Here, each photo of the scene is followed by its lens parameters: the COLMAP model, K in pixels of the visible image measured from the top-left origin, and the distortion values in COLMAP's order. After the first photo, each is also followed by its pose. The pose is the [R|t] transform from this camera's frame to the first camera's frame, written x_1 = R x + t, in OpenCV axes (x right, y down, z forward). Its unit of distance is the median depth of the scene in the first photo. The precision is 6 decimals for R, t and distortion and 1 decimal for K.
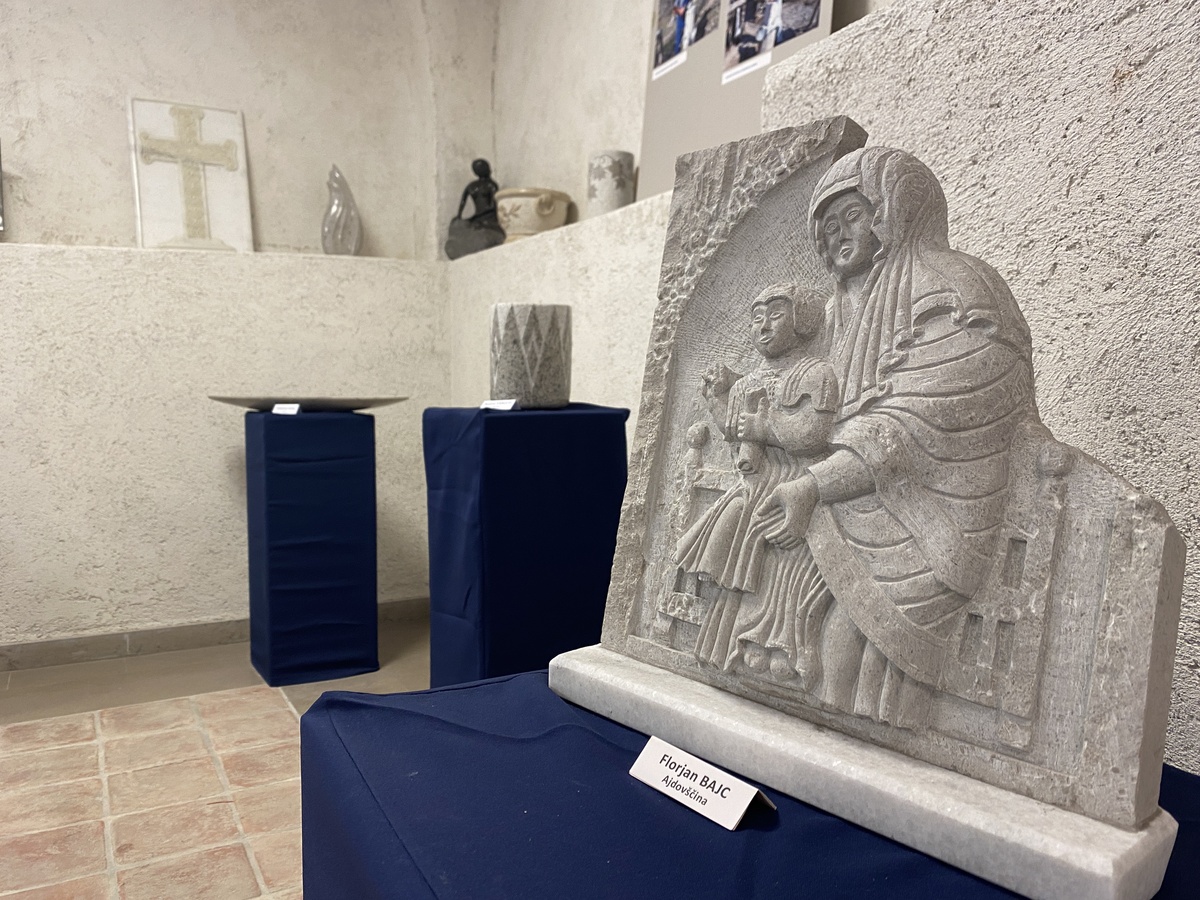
lens RADIAL K [[901.0, 0, 599.8], [0, 901.0, 489.6], [0, 0, 1]] dist [0.034816, -0.068943]
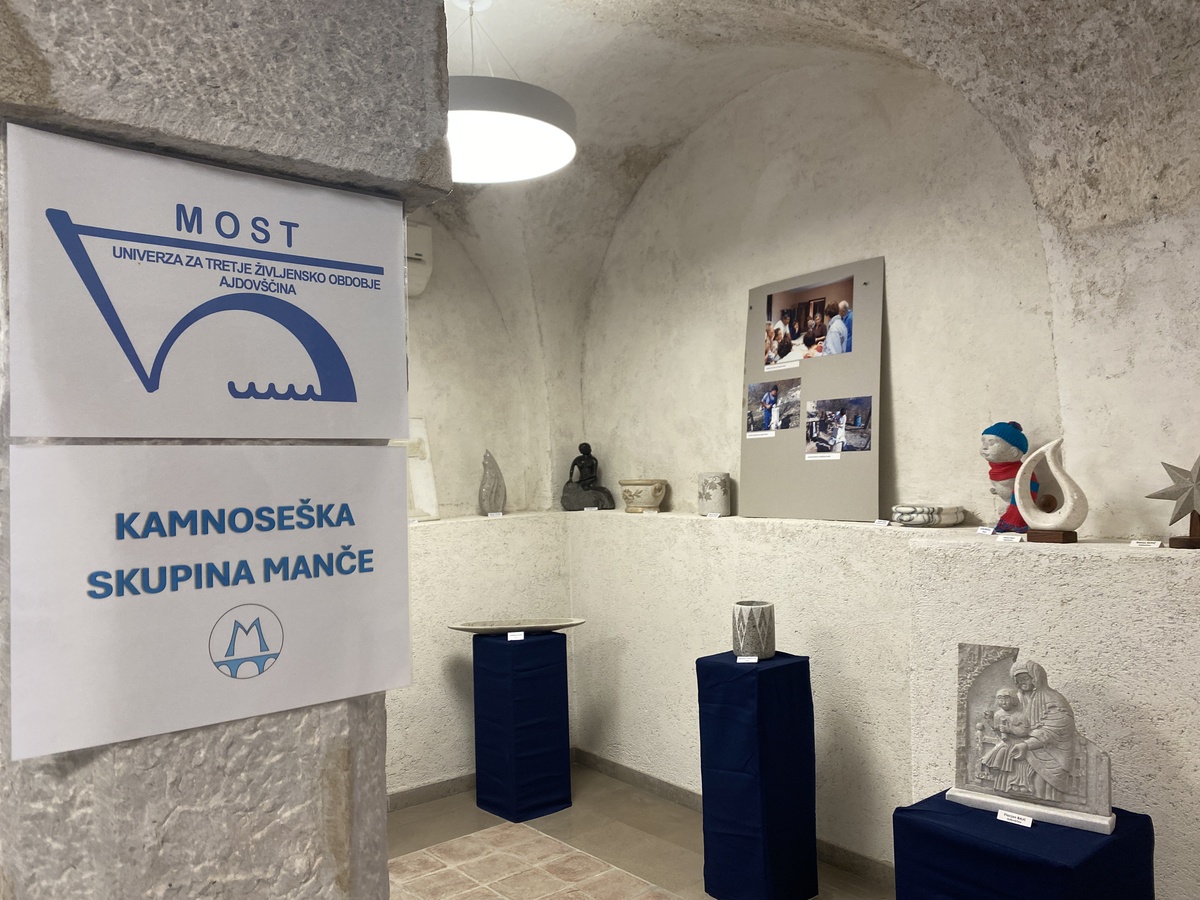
lens RADIAL K [[901.0, 0, 599.8], [0, 901.0, 489.6], [0, 0, 1]] dist [0.034816, -0.068943]
pose [[0.985013, -0.033952, 0.169106, -0.605780], [0.053171, 0.992458, -0.110453, -0.209397], [-0.164080, 0.117790, 0.979389, -0.746562]]
